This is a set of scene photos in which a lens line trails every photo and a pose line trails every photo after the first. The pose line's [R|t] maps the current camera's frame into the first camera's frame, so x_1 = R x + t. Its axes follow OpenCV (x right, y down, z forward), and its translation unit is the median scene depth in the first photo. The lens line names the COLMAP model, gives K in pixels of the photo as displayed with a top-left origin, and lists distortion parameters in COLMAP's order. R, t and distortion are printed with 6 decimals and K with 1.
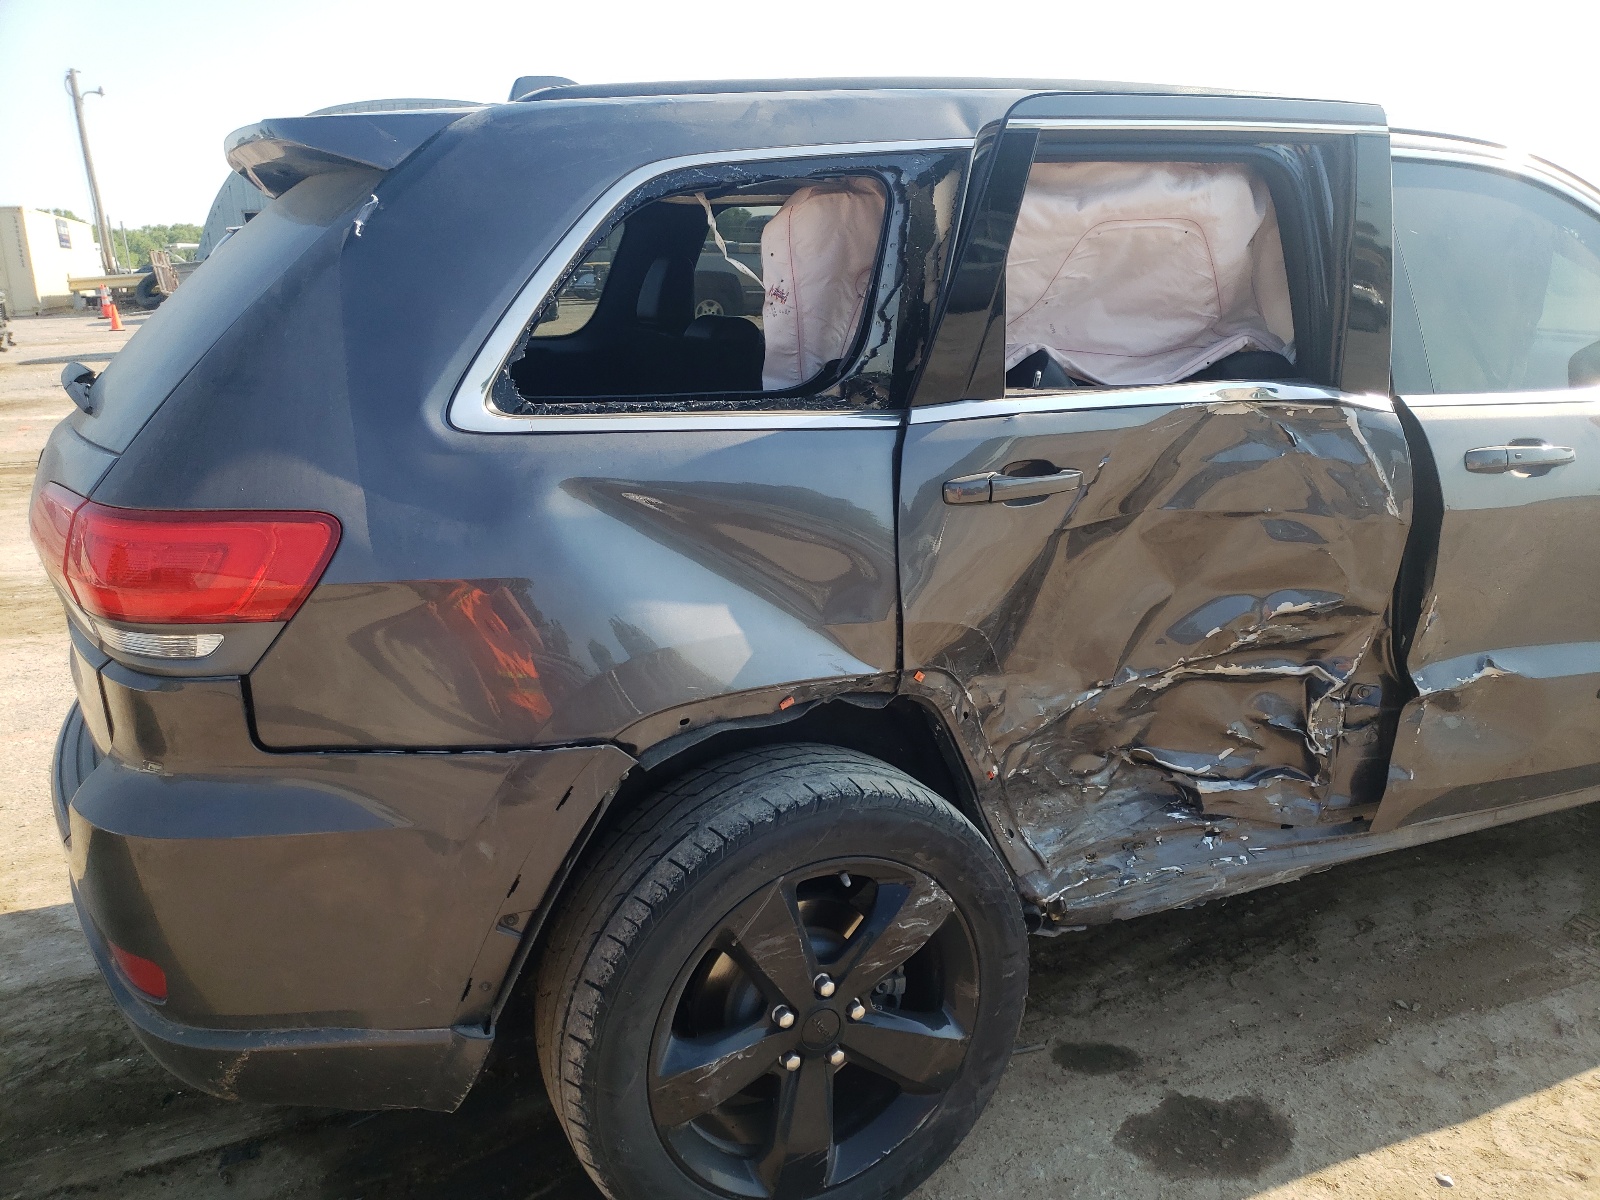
lens RADIAL K [[1434.4, 0, 800.0], [0, 1434.4, 600.0], [0, 0, 1]] dist [-0.007198, -0.009476]
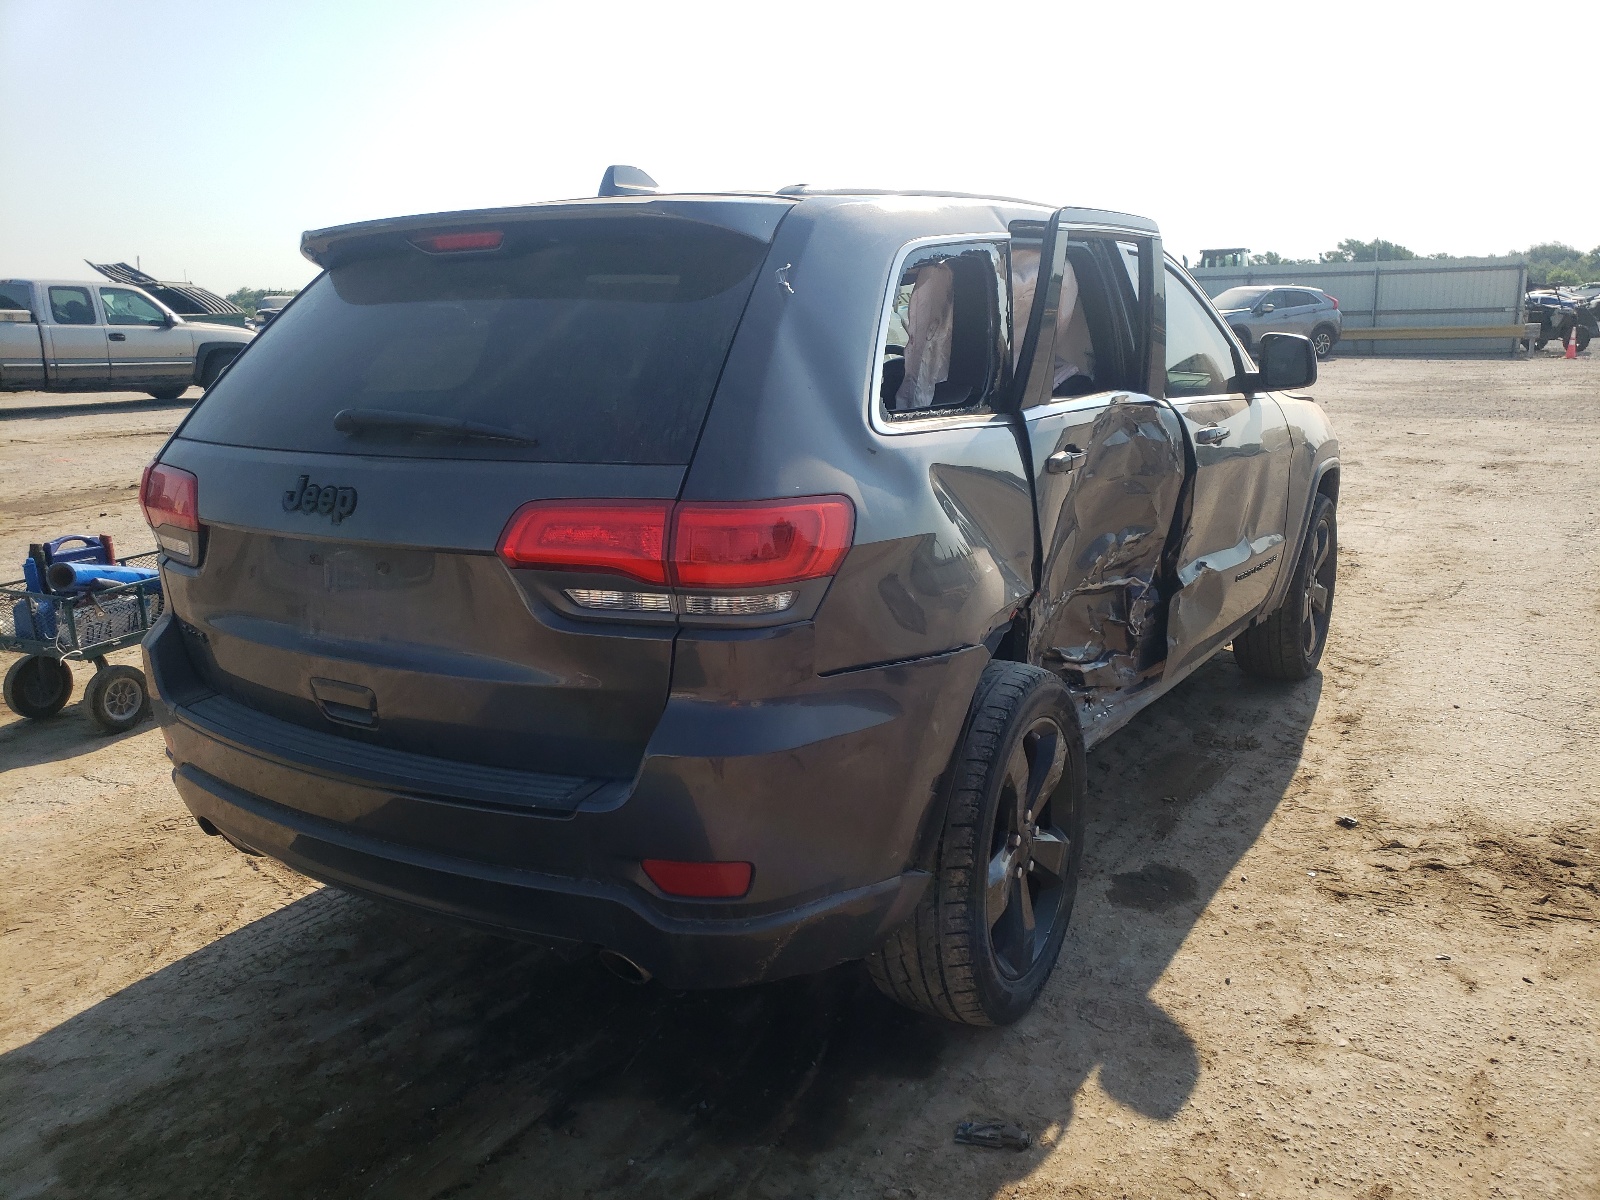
lens RADIAL K [[1434.4, 0, 800.0], [0, 1434.4, 600.0], [0, 0, 1]] dist [-0.007198, -0.009476]
pose [[0.806457, -0.121209, 0.578735, -0.828850], [0.162277, 0.986552, -0.019508, 0.042551], [-0.568588, 0.109648, 0.815282, -0.055301]]
